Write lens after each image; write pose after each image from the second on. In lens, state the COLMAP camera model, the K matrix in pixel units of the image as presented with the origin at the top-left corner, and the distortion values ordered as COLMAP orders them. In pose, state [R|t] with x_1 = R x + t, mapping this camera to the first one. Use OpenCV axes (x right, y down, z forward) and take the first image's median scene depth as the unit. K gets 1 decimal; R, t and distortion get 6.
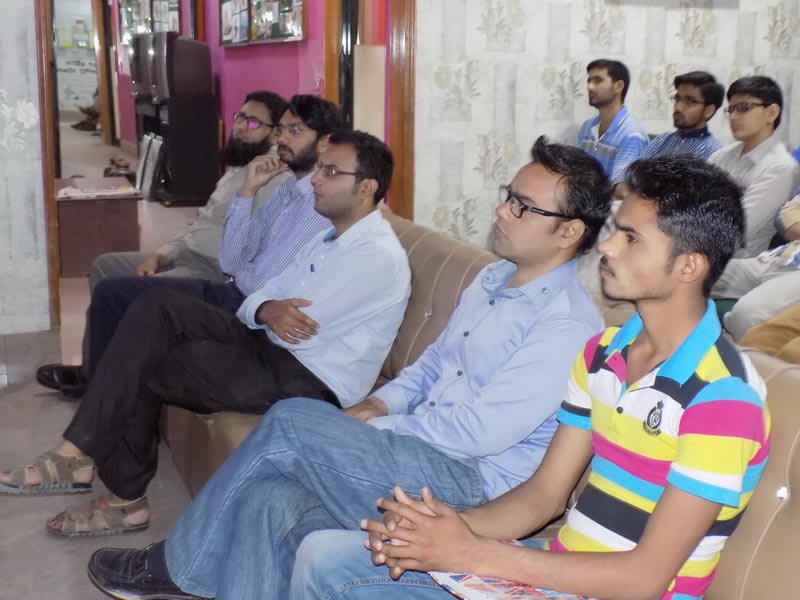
lens RADIAL K [[1109.6, 0, 399.8], [0, 1109.6, 300.5], [0, 0, 1]] dist [-0.143008, 0.000000]
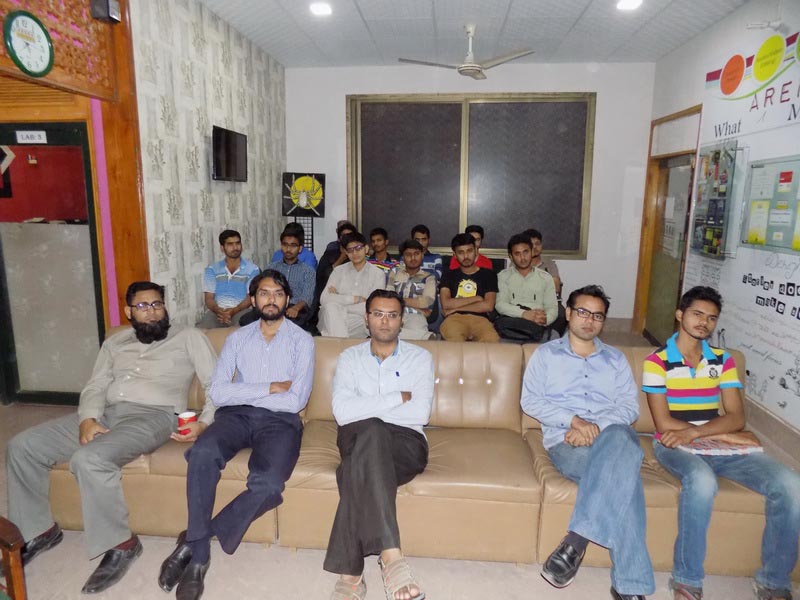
lens RADIAL K [[523.4, 0, 402.3], [0, 523.4, 296.6], [0, 0, 1]] dist [-0.053972, 0.032298]
pose [[0.457449, -0.178604, 0.871115, -0.442572], [0.198820, 0.975365, 0.095572, -0.131928], [-0.866724, 0.129476, 0.481689, 0.363924]]
